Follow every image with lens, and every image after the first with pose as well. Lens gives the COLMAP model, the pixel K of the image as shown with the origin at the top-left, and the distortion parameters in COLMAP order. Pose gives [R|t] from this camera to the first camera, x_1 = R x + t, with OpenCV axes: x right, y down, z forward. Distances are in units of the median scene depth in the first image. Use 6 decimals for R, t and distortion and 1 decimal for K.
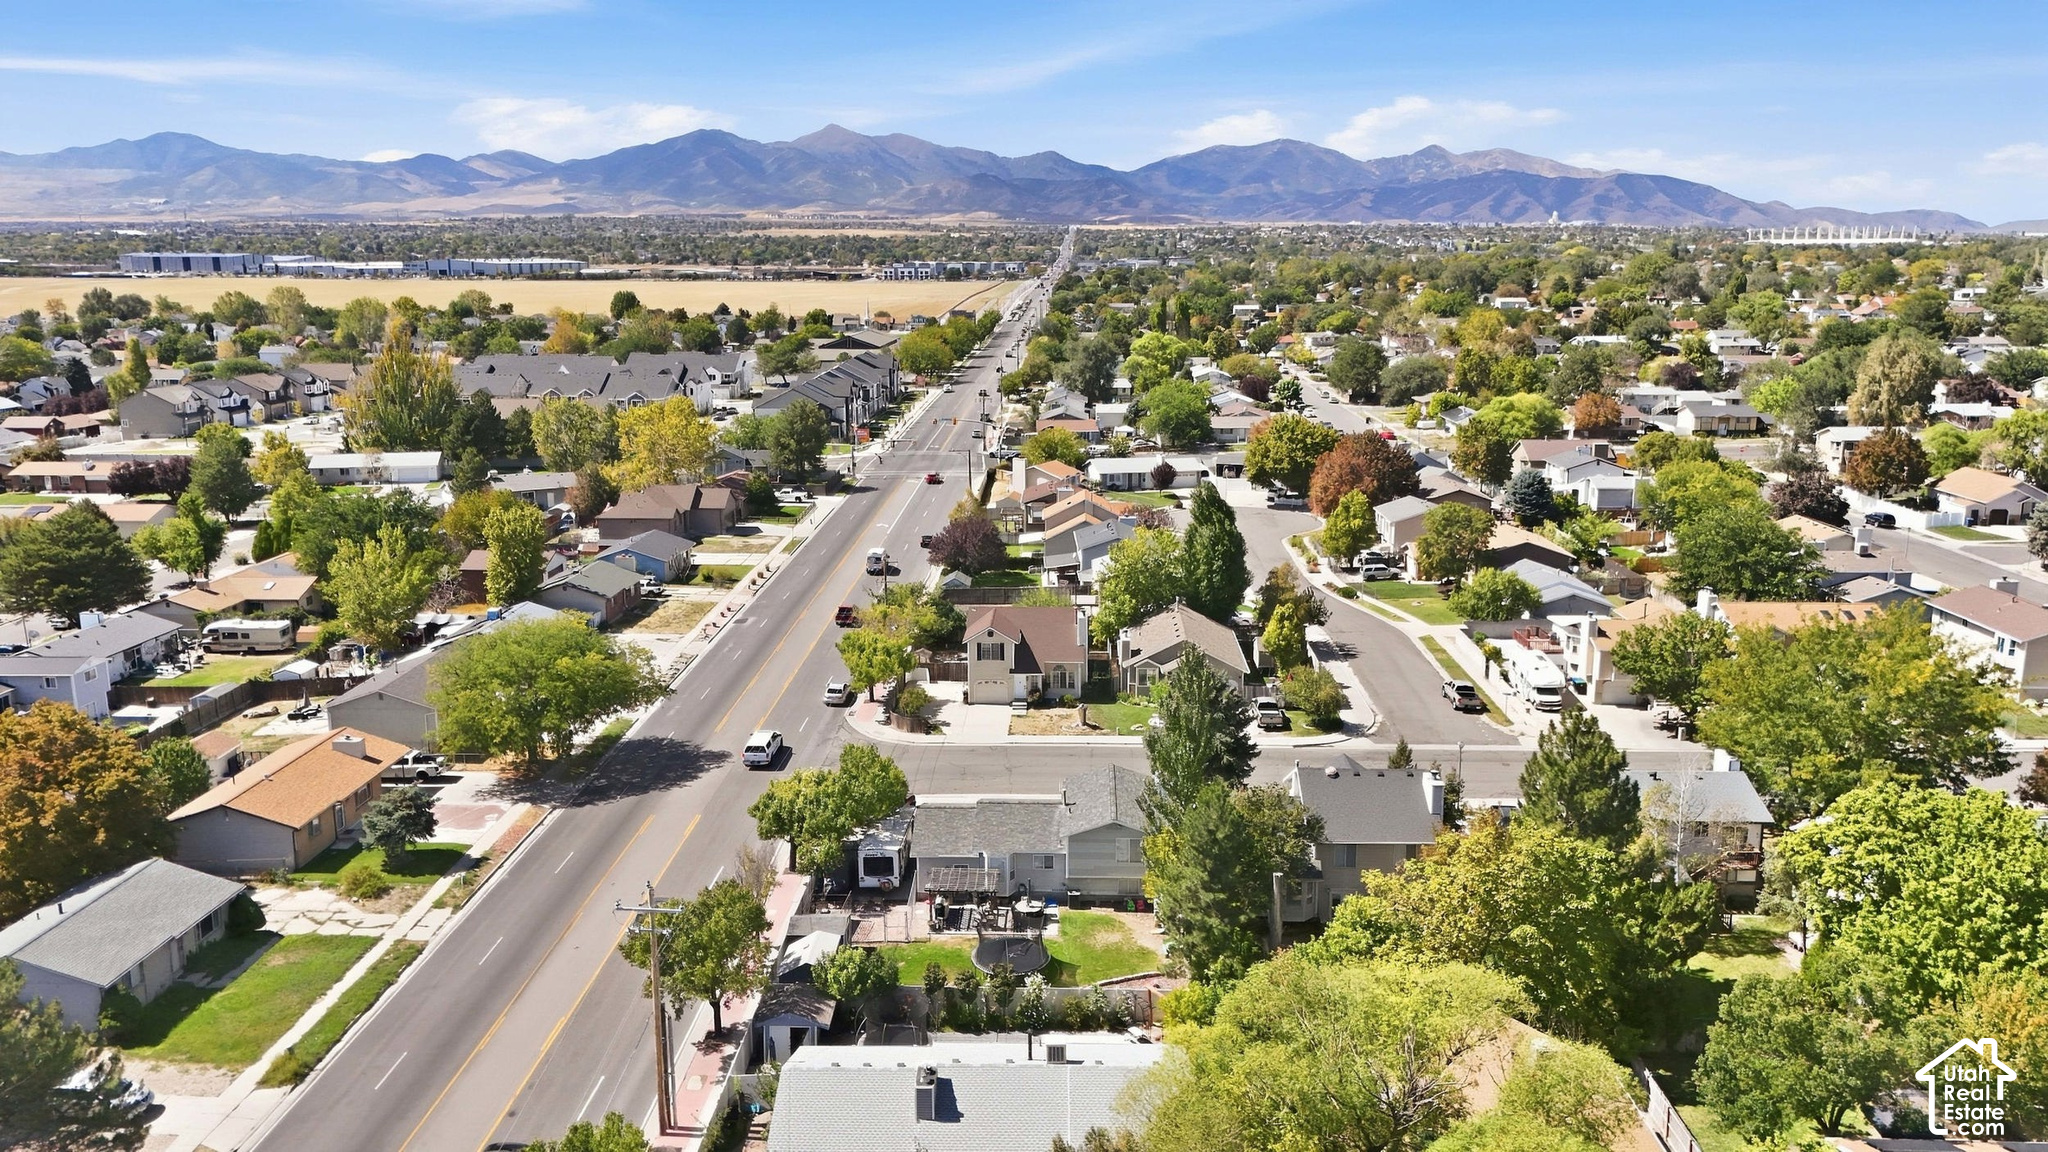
lens RADIAL K [[1509.5, 0, 1024.0], [0, 1509.5, 576.0], [0, 0, 1]] dist [0.072787, -0.081687]
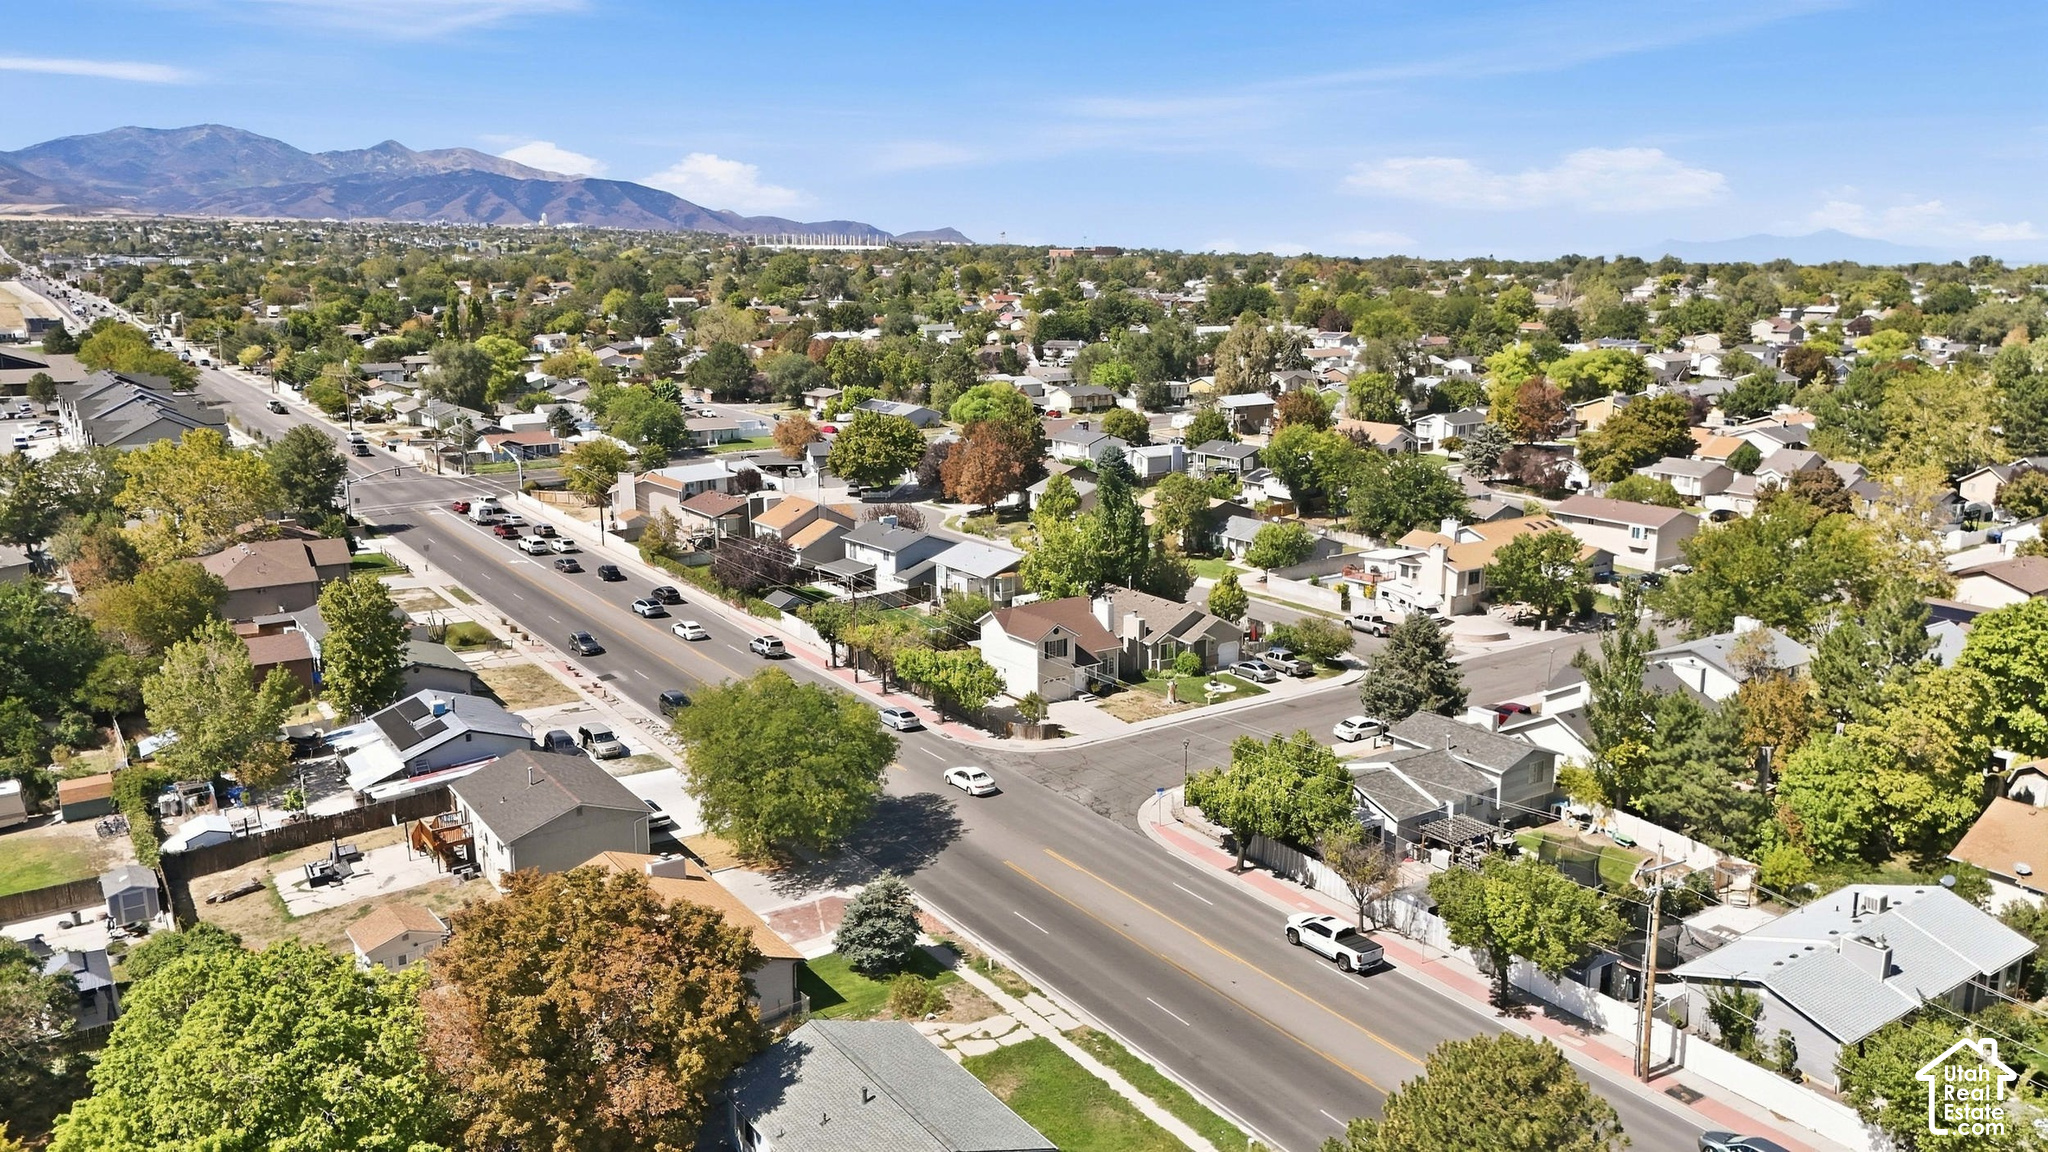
lens RADIAL K [[1502.2, 0, 1017.3], [0, 1502.2, 569.0], [0, 0, 1]] dist [0.069089, -0.078246]
pose [[0.804071, -0.121942, 0.581894, -0.556930], [0.124083, 0.991606, 0.036342, -0.038103], [-0.581441, 0.042982, 0.812452, 0.182357]]
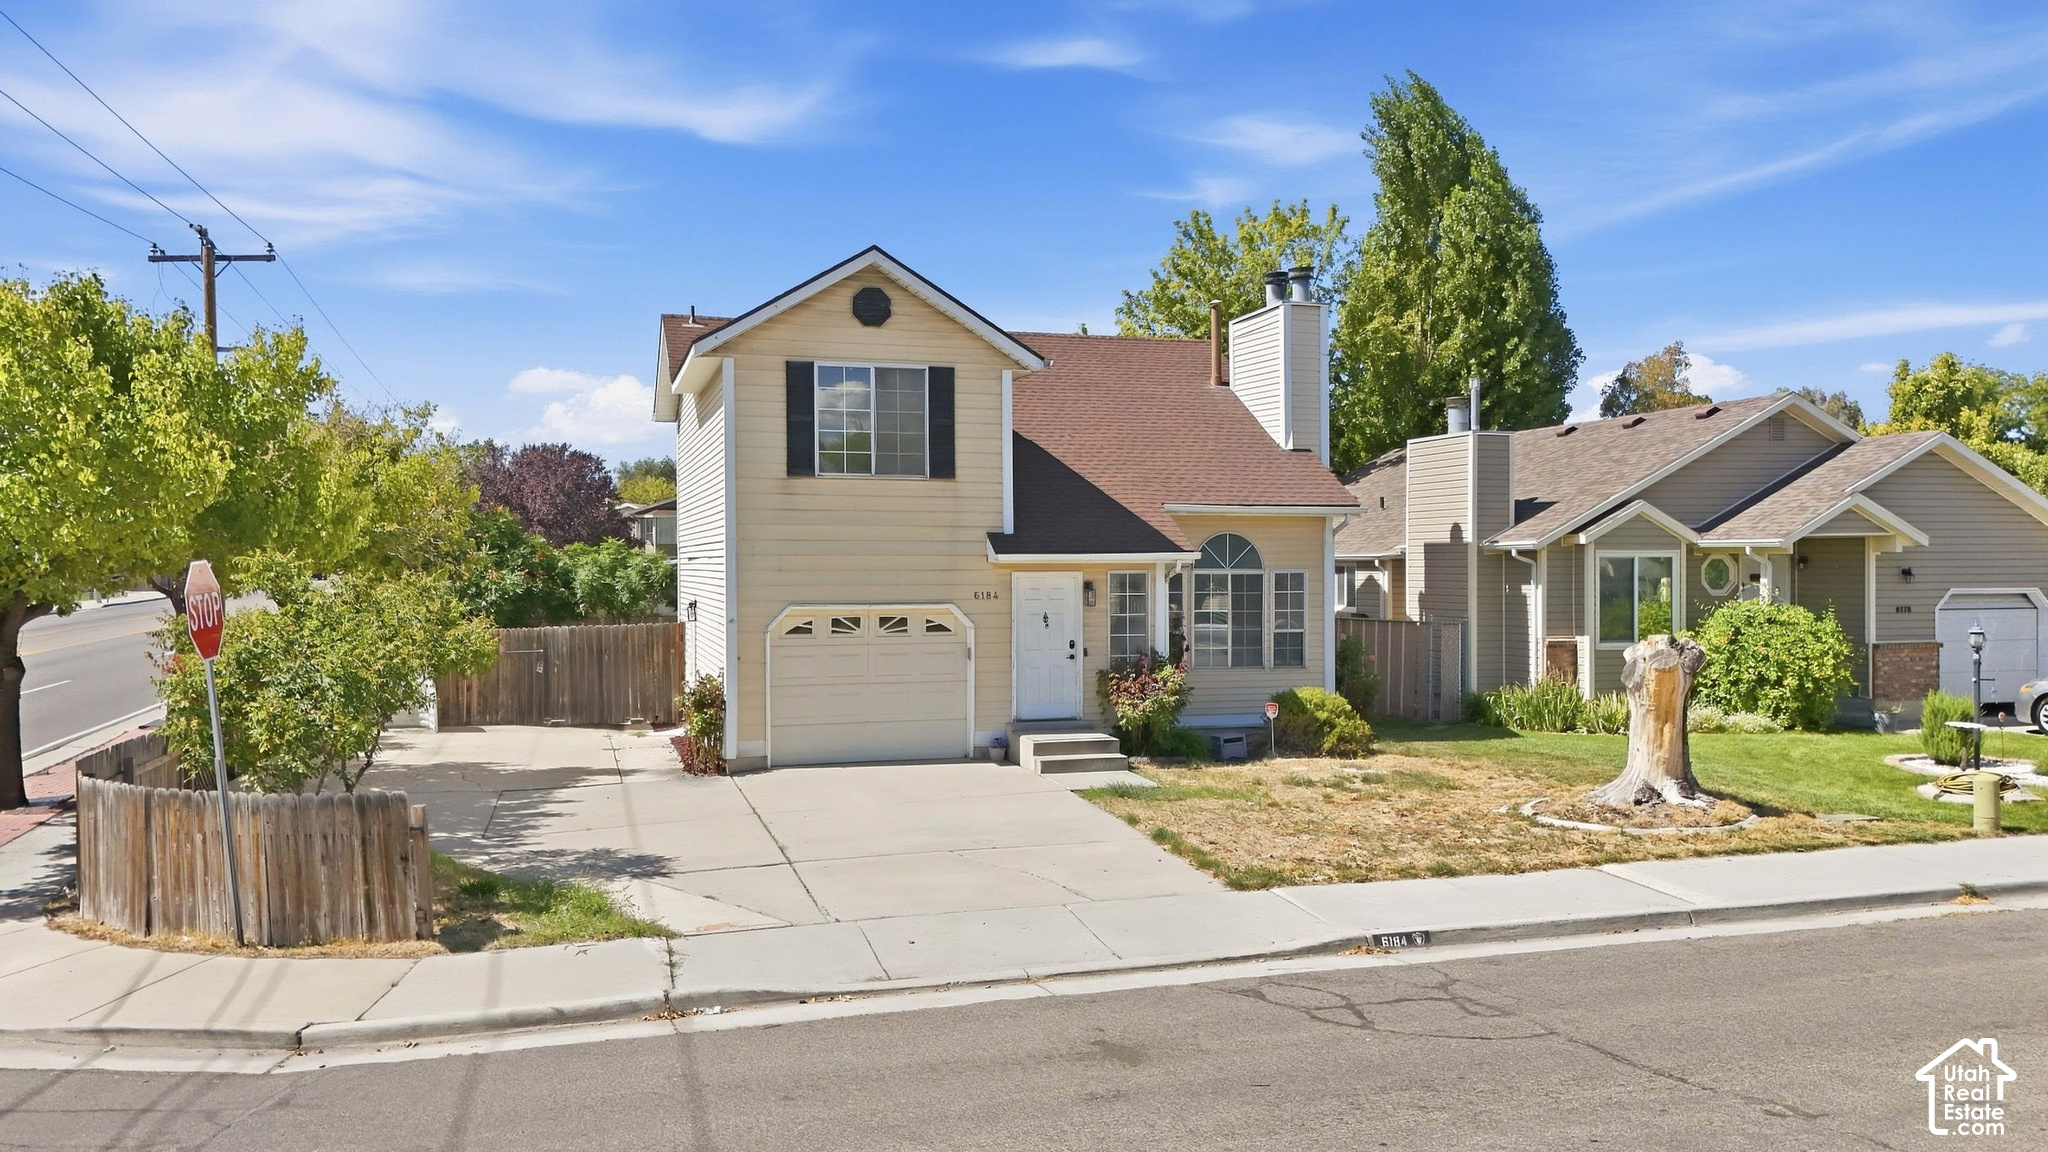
lens RADIAL K [[1502.2, 0, 1017.3], [0, 1502.2, 569.0], [0, 0, 1]] dist [0.069089, -0.078246]
pose [[0.946212, -0.001493, 0.323543, -0.053160], [0.069489, 0.977591, -0.198712, 0.088306], [-0.315996, 0.210506, 0.925113, 0.767684]]
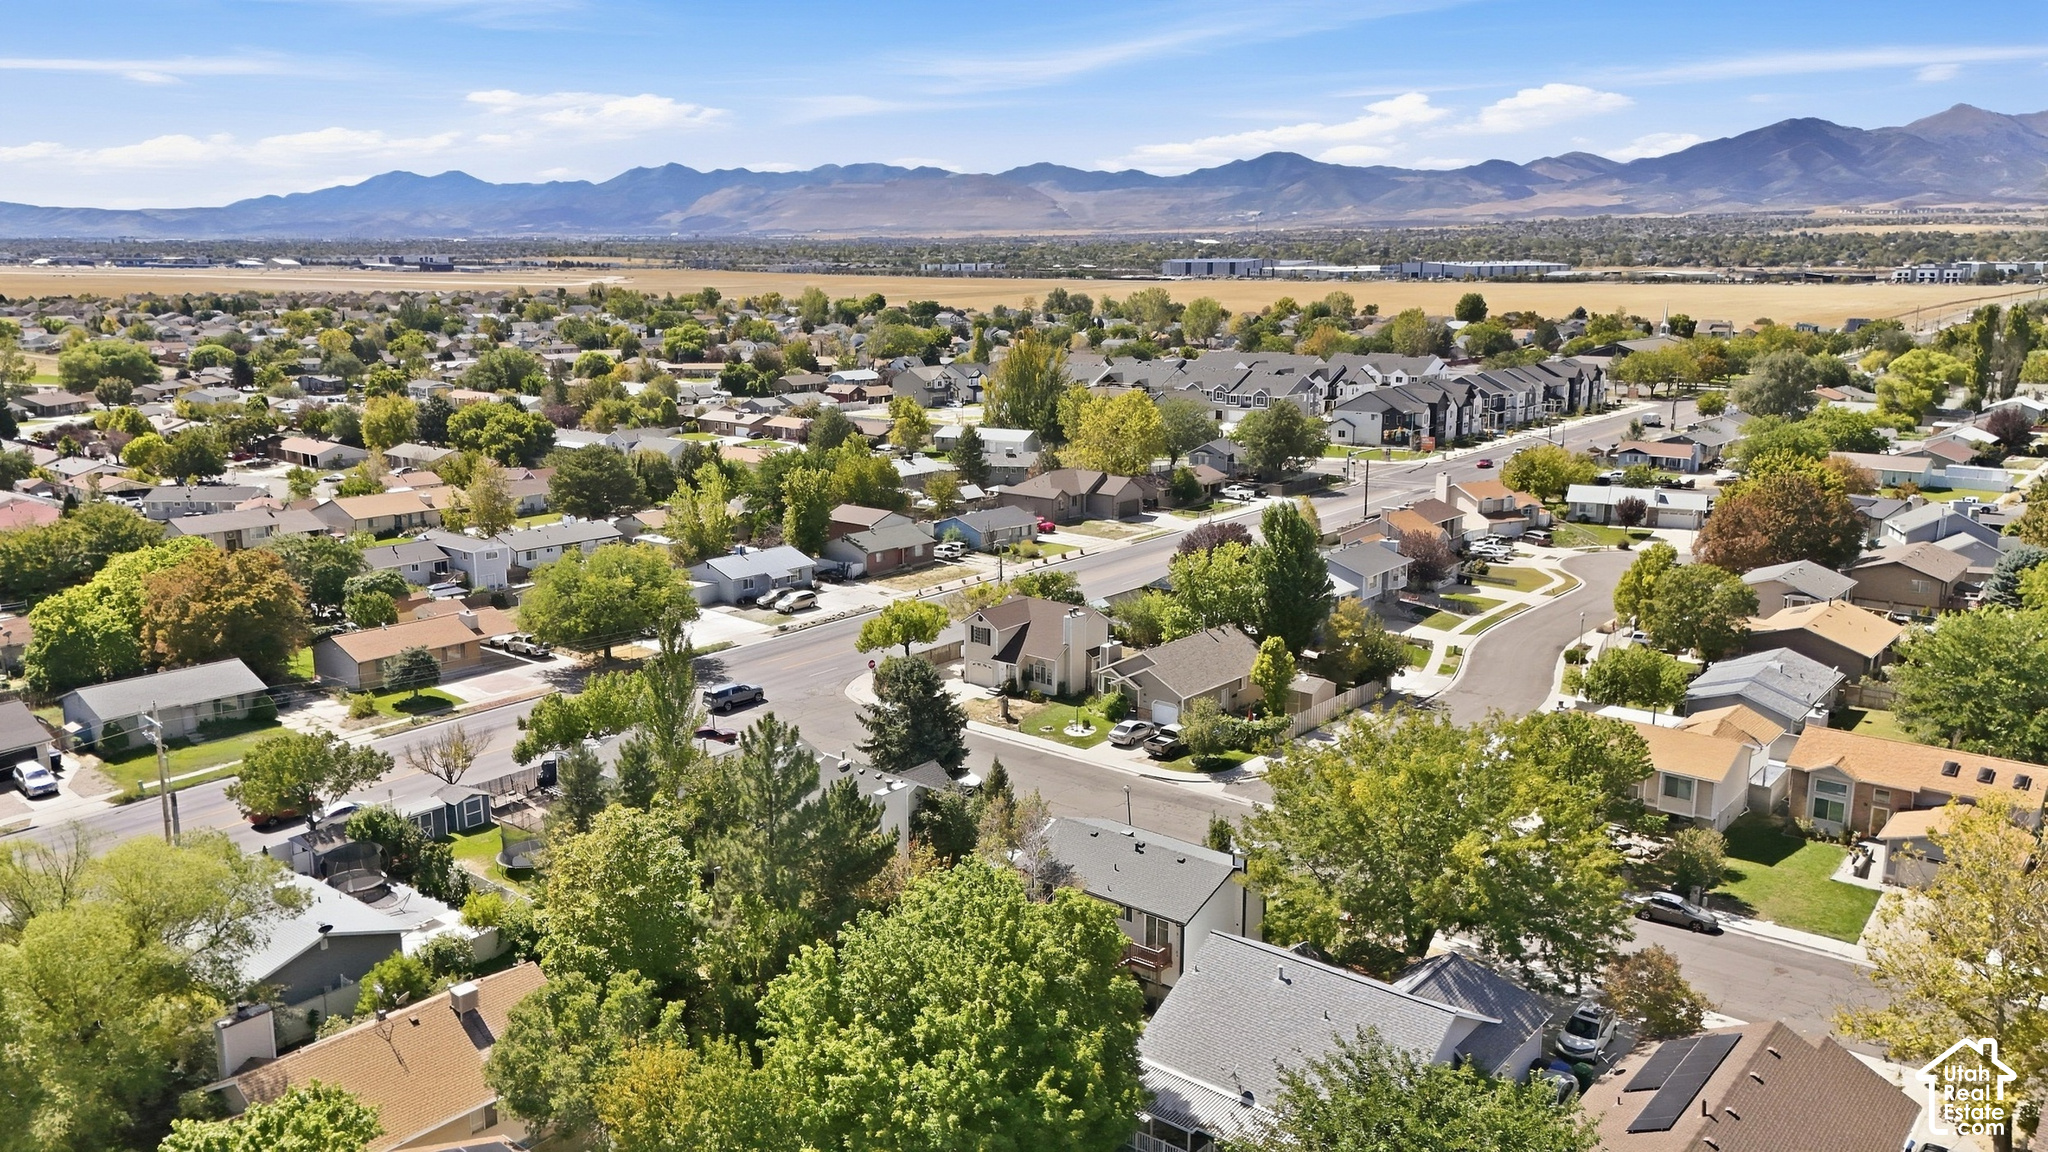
lens RADIAL K [[1502.2, 0, 1017.3], [0, 1502.2, 569.0], [0, 0, 1]] dist [0.069089, -0.078246]
pose [[0.788870, 0.125035, -0.601706, 0.560003], [-0.128076, 0.991035, 0.038023, -0.035044], [0.601066, 0.047069, 0.797812, 0.161467]]
